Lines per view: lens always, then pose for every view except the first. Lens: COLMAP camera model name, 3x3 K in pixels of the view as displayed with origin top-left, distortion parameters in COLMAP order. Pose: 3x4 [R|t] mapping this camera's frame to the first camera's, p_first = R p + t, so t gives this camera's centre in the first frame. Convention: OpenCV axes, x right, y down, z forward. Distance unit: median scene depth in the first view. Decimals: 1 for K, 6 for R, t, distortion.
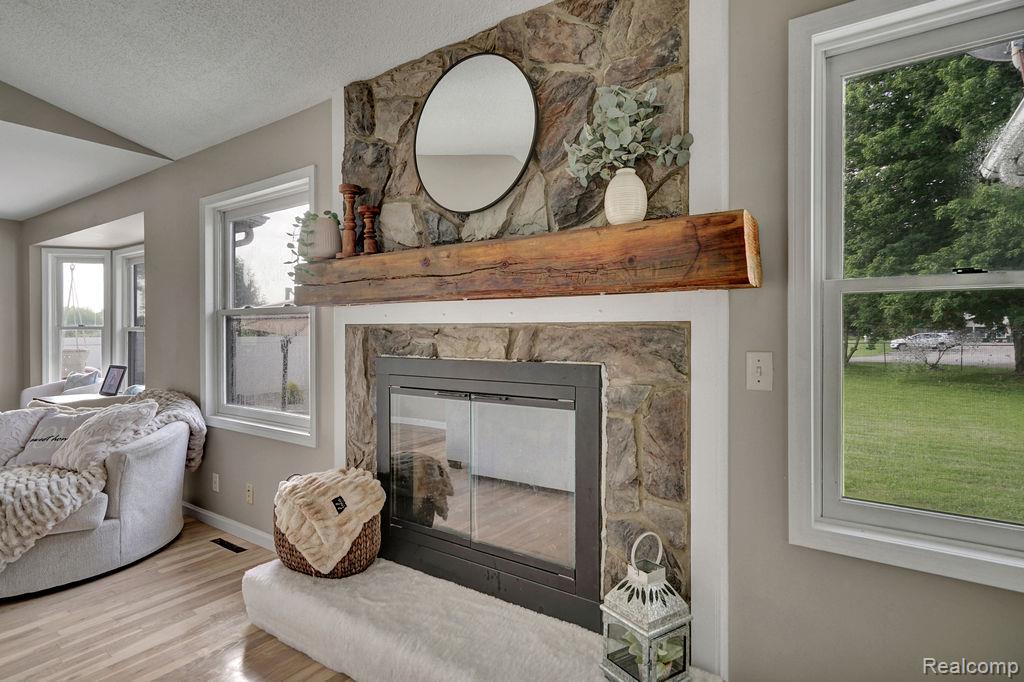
lens RADIAL K [[535.5, 0, 510.4], [0, 535.5, 331.8], [0, 0, 1]] dist [0.002656, 0.000801]
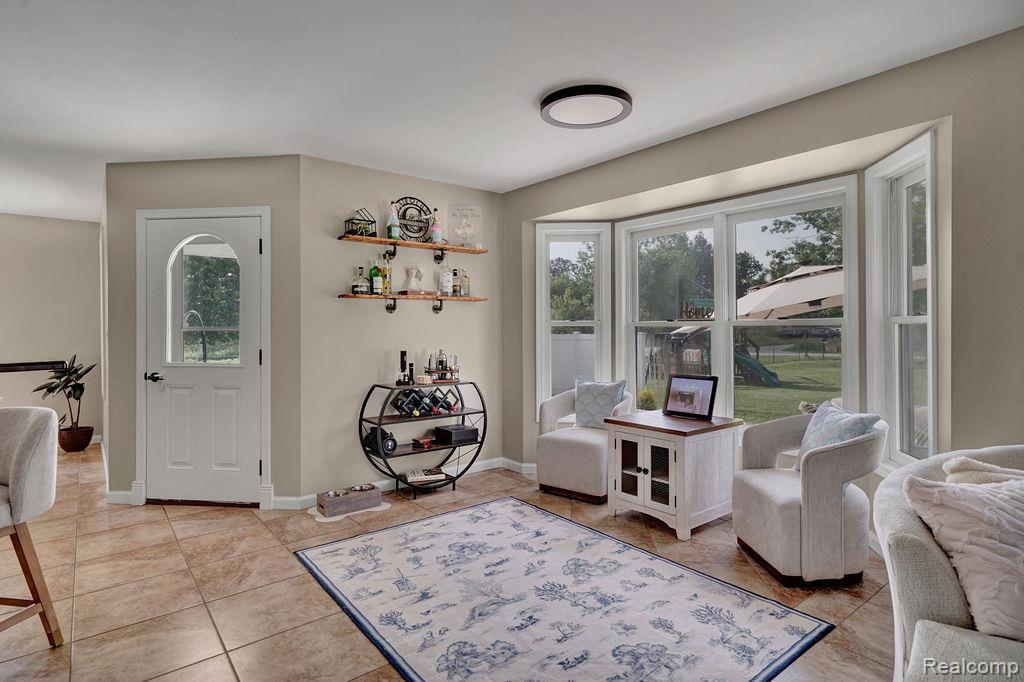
lens RADIAL K [[529.9, 0, 511.1], [0, 529.9, 330.6], [0, 0, 1]] dist [0.005485, 0.000852]
pose [[0.961608, -0.001574, -0.274421, -1.886691], [0.002115, 0.999996, 0.001675, 0.004930], [0.274417, -0.002191, 0.961608, 0.635355]]
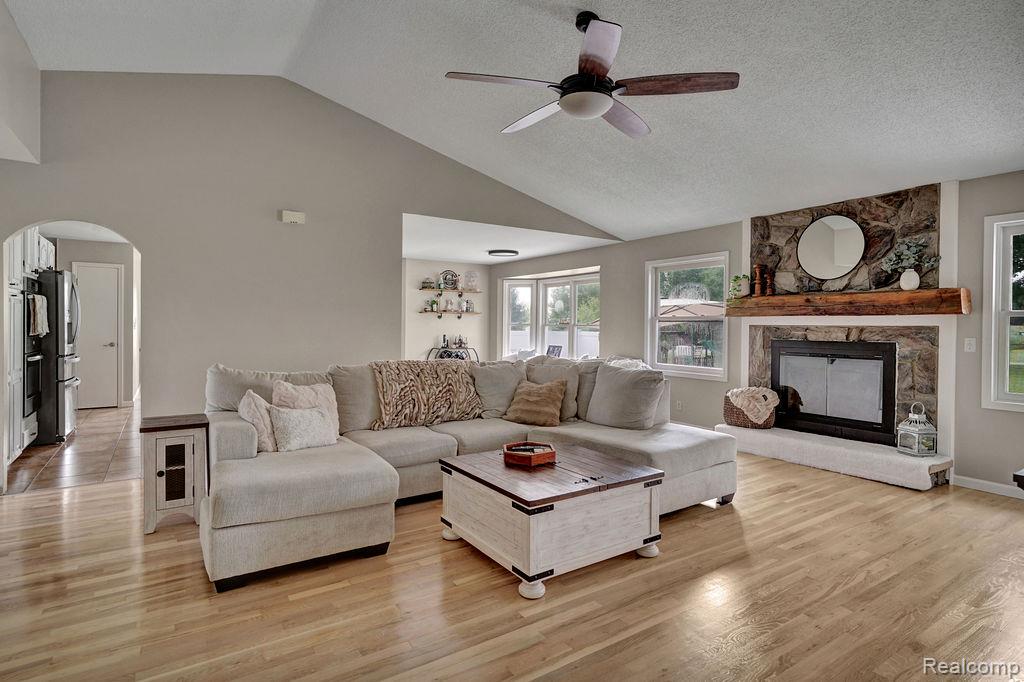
lens RADIAL K [[529.9, 0, 511.1], [0, 529.9, 330.6], [0, 0, 1]] dist [0.005485, 0.000852]
pose [[0.930743, 0.012884, -0.365447, -0.532591], [-0.011268, 0.999915, 0.006555, 0.007935], [0.365500, -0.001983, 0.930809, -1.765472]]
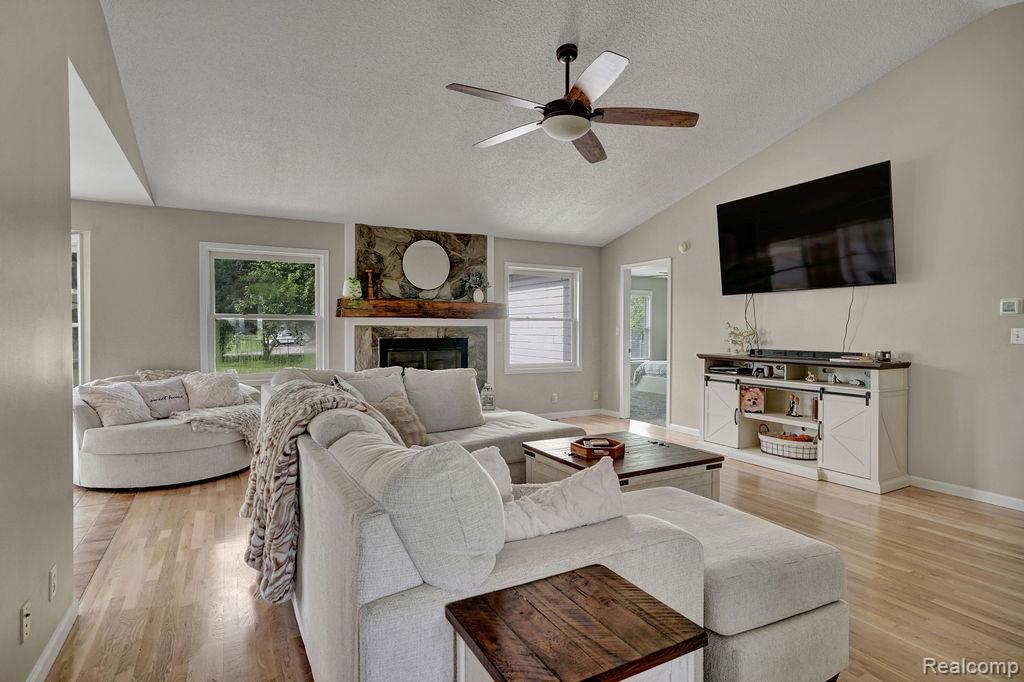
lens RADIAL K [[529.9, 0, 511.1], [0, 529.9, 330.6], [0, 0, 1]] dist [0.005485, 0.000852]
pose [[0.441766, 0.001463, 0.897129, -2.610627], [0.003756, 0.999987, -0.003481, 0.024984], [-0.897122, 0.004907, 0.441755, -0.786674]]
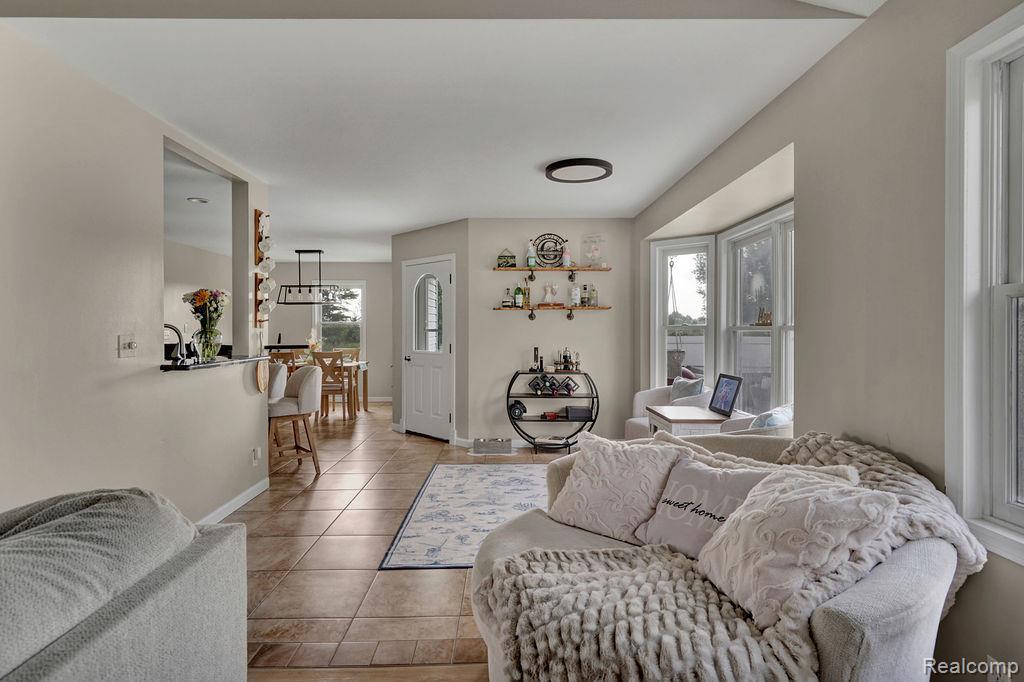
lens RADIAL K [[535.5, 0, 510.4], [0, 535.5, 331.8], [0, 0, 1]] dist [0.002656, 0.000801]
pose [[0.586864, 0.004431, -0.809674, -0.709847], [-0.003314, 0.999990, 0.003071, -0.004784], [0.809679, 0.000881, 0.586873, 0.698659]]
